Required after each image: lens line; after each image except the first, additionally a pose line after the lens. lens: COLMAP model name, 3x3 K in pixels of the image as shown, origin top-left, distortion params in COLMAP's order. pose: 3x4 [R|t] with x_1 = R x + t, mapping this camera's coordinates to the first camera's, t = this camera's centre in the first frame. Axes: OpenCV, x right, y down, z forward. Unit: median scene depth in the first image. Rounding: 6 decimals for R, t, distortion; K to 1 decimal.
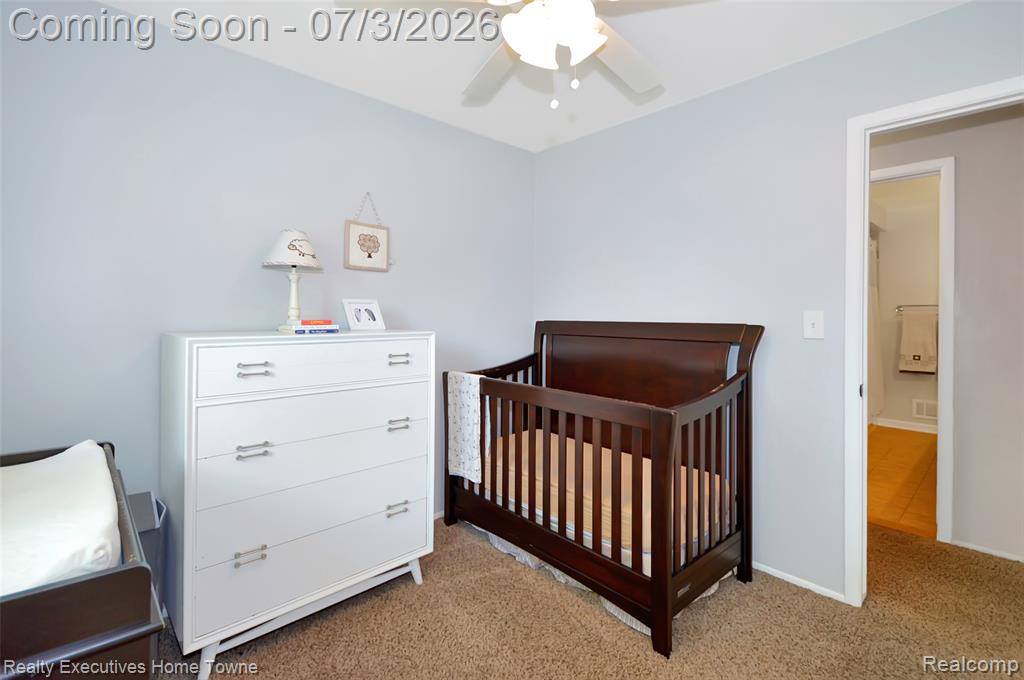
lens RADIAL K [[451.7, 0, 511.5], [0, 451.7, 313.8], [0, 0, 1]] dist [0.000481, 0.000010]
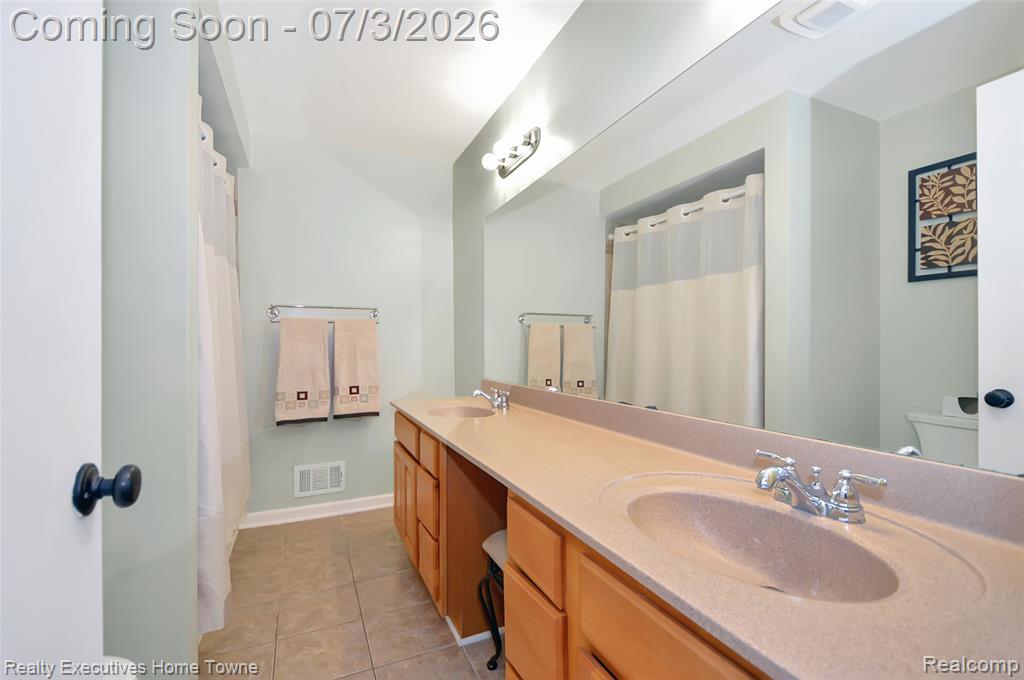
lens RADIAL K [[451.7, 0, 512.7], [0, 451.7, 343.3], [0, 0, 1]] dist [0.000481, 0.000010]
pose [[0.321405, -0.012721, 0.946856, 0.433387], [0.005175, 0.999918, 0.011678, 0.025214], [-0.946928, 0.001147, 0.321445, 0.551364]]
